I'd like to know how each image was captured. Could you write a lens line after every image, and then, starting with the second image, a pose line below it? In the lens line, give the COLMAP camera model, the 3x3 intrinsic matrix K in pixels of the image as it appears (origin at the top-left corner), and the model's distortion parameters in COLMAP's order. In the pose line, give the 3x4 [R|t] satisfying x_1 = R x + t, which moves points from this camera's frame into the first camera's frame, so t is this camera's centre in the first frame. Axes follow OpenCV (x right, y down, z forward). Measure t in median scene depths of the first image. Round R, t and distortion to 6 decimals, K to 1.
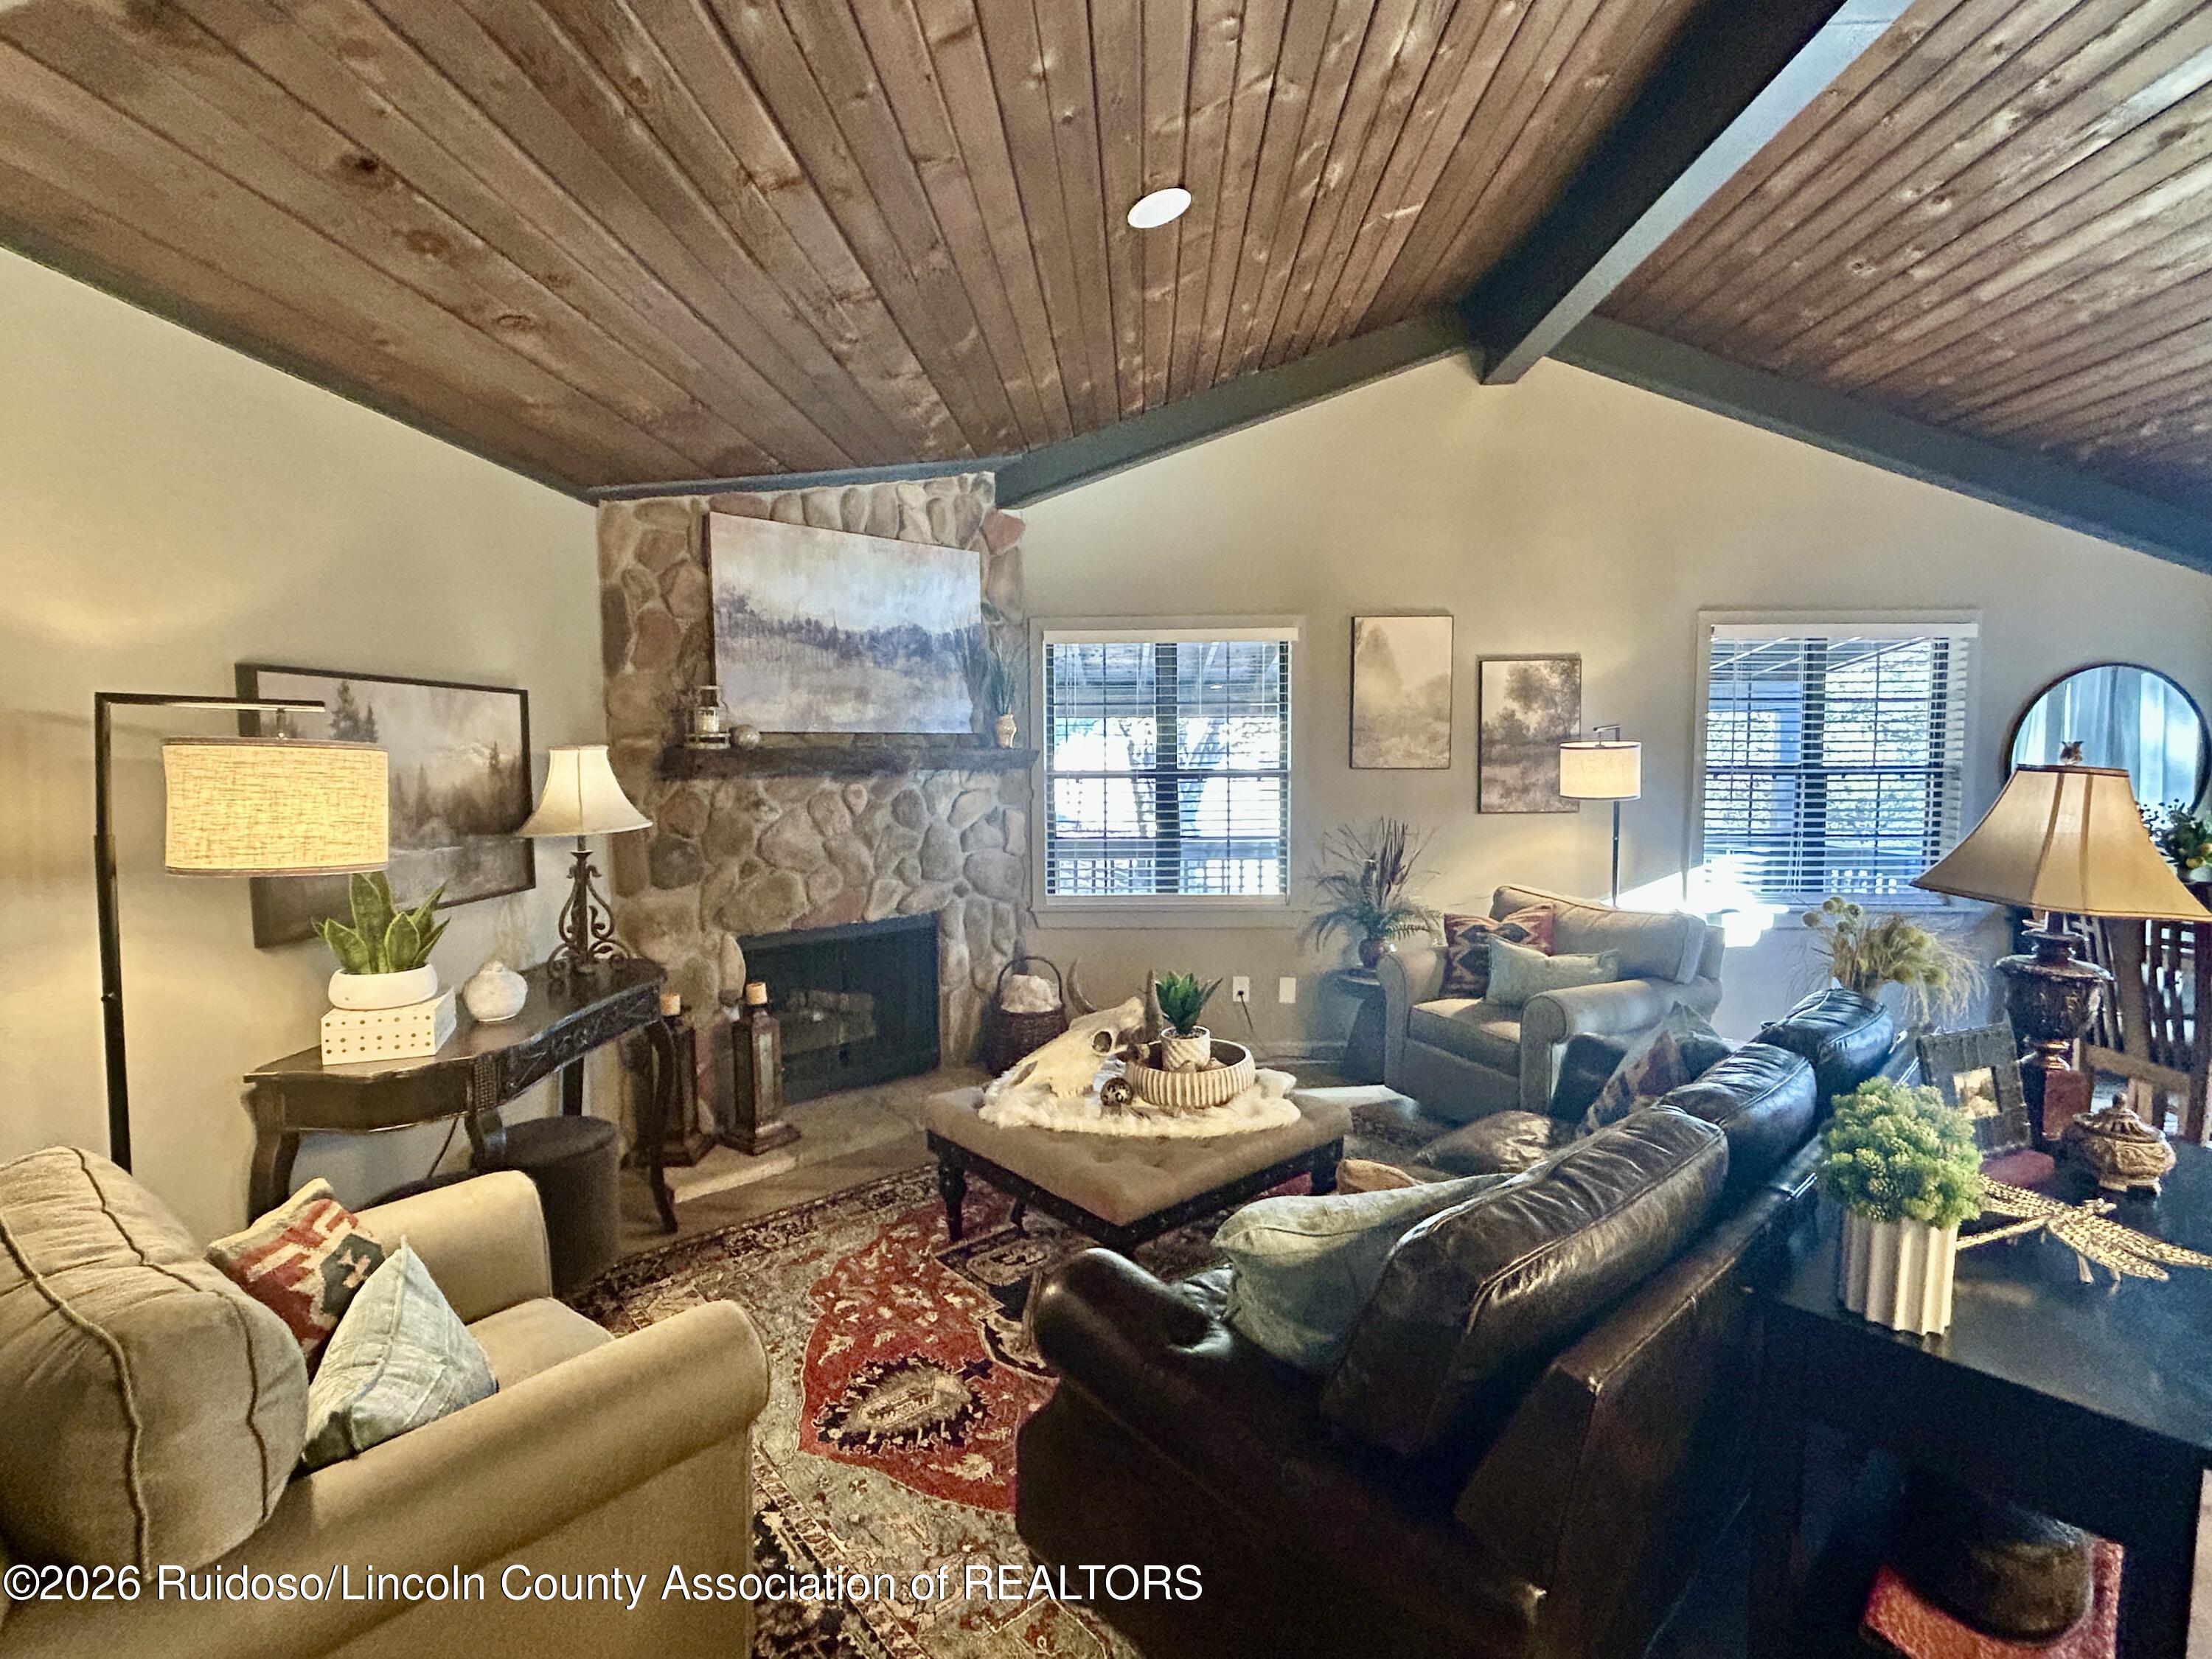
lens RADIAL K [[1038.0, 0, 1106.0], [0, 1038.0, 829.5], [0, 0, 1]] dist [-0.001549, -0.000660]
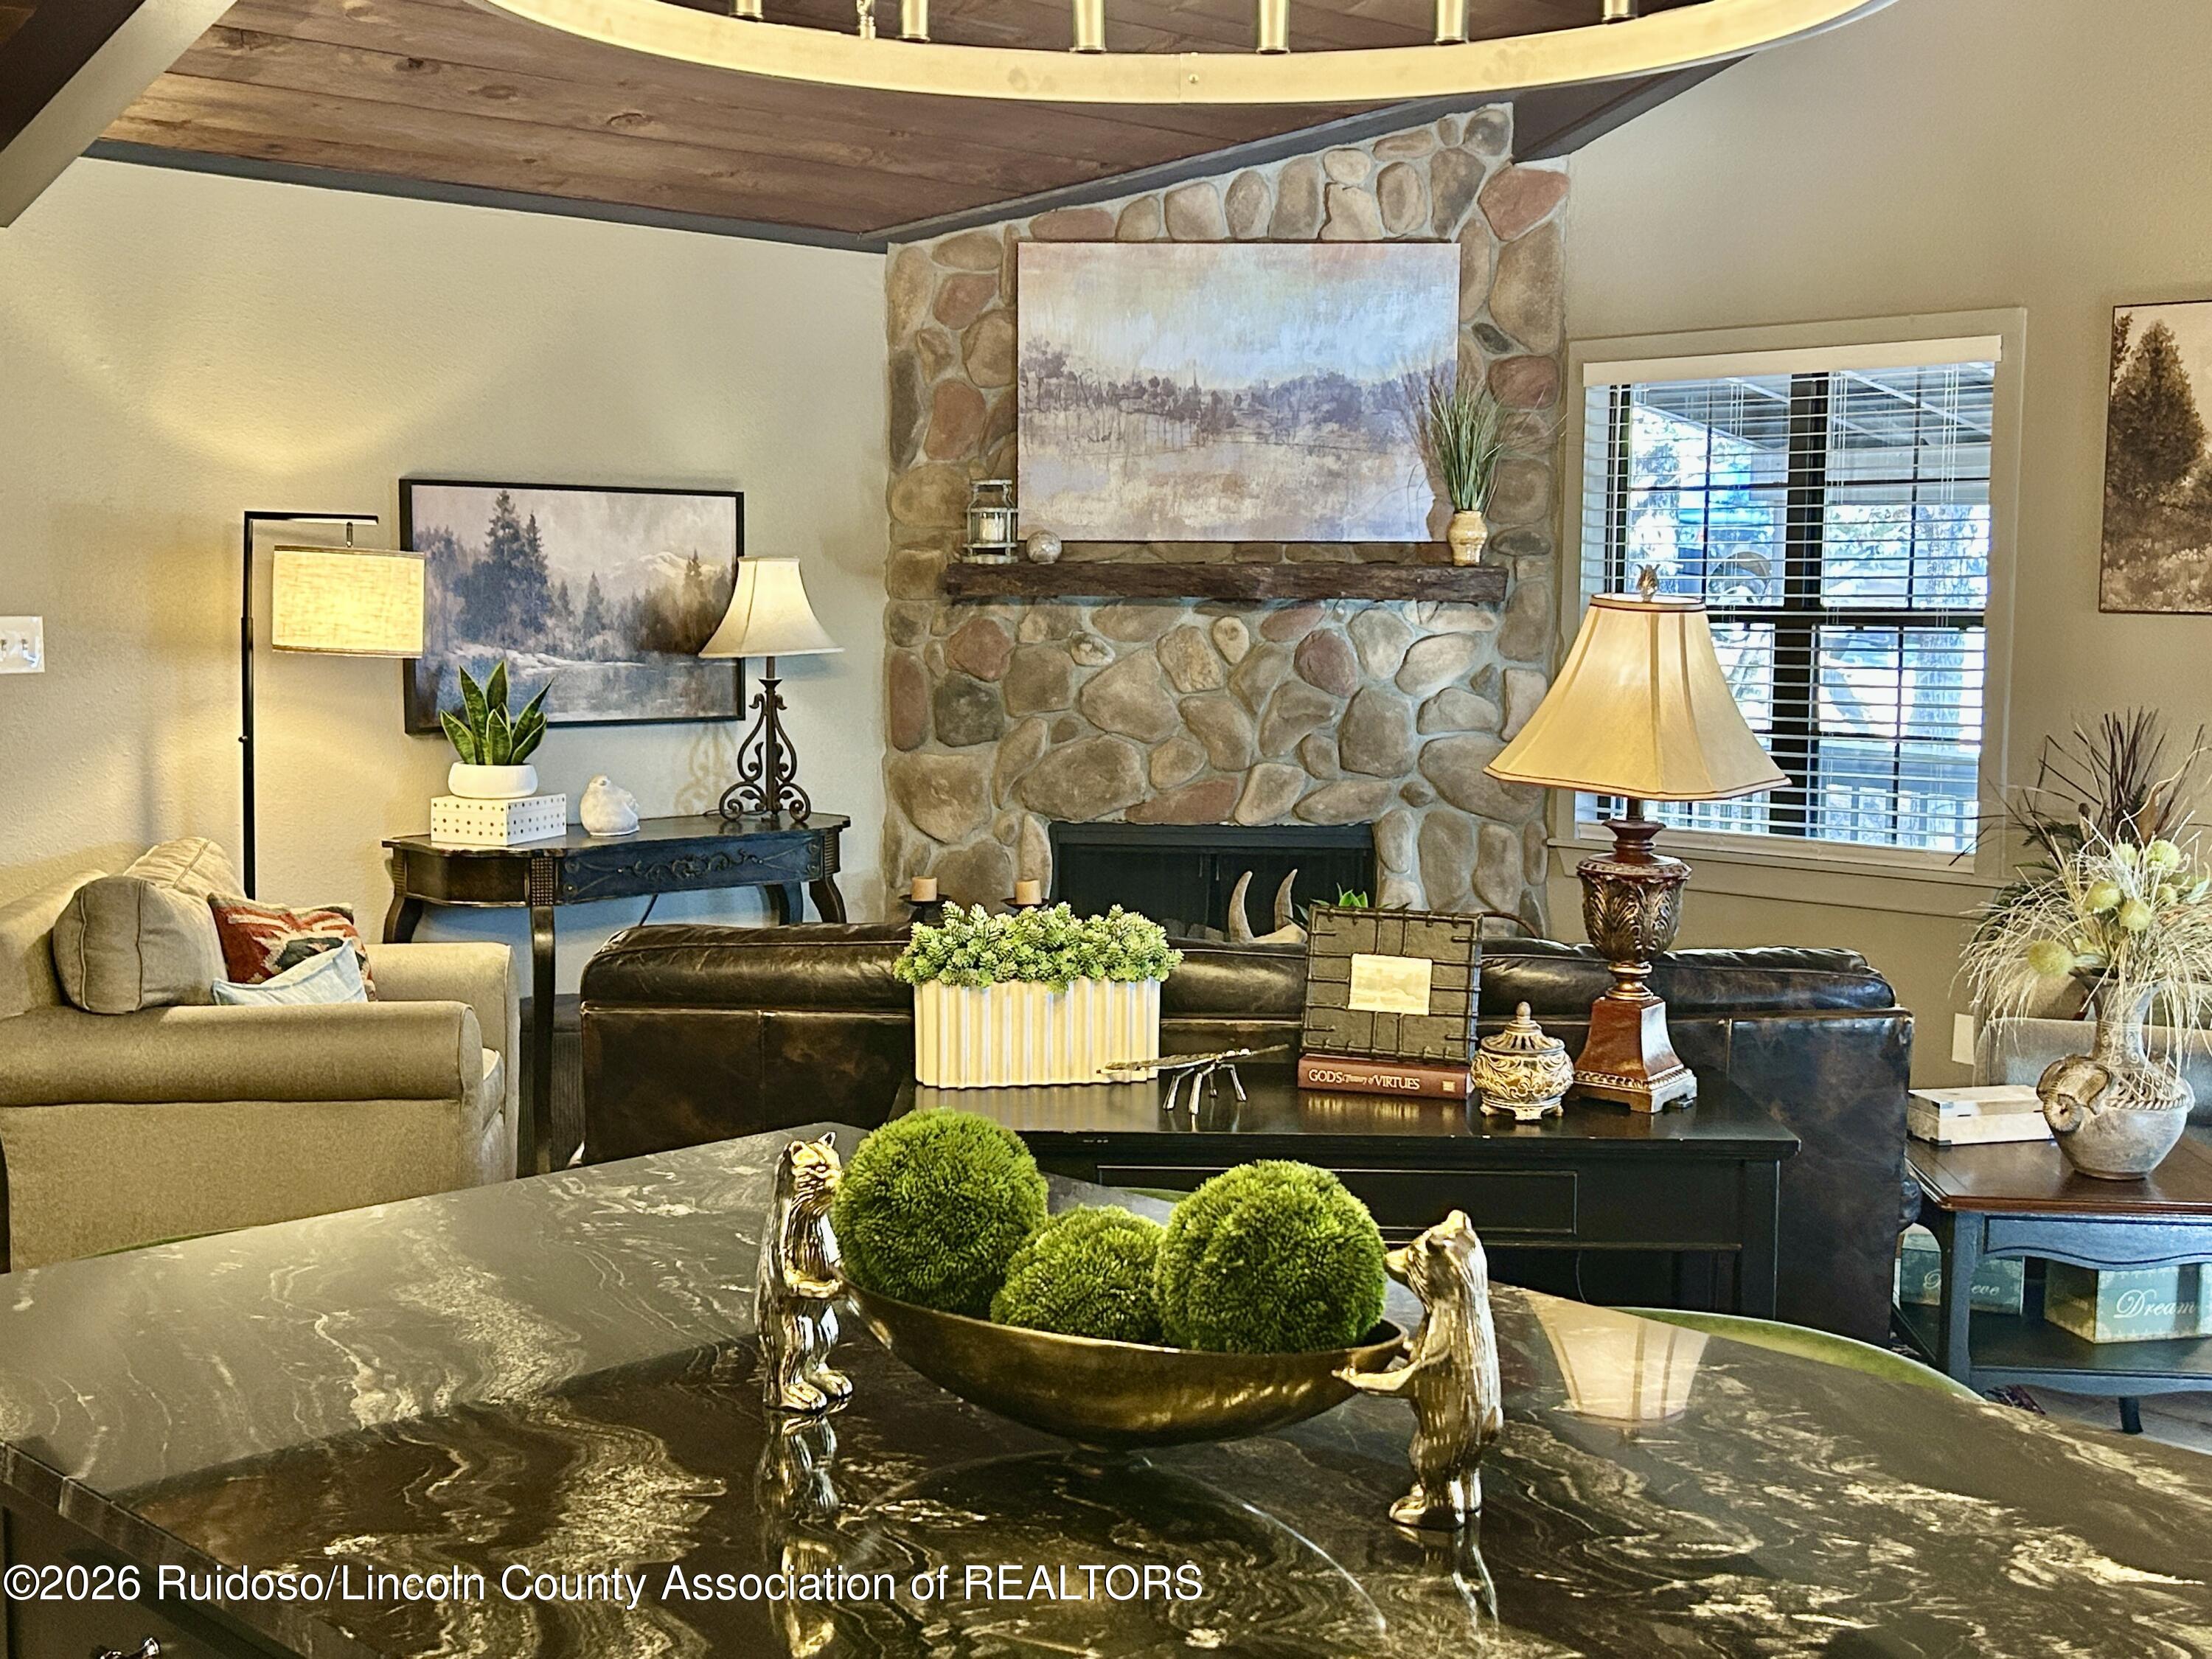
lens RADIAL K [[2578.9, 0, 1106.0], [0, 2578.9, 829.5], [0, 0, 1]] dist [0.234832, -0.834213]
pose [[0.726826, 0.079080, -0.682254, 0.909808], [-0.063678, 0.996830, 0.047705, 0.019338], [0.683864, 0.008771, 0.729557, -0.297055]]
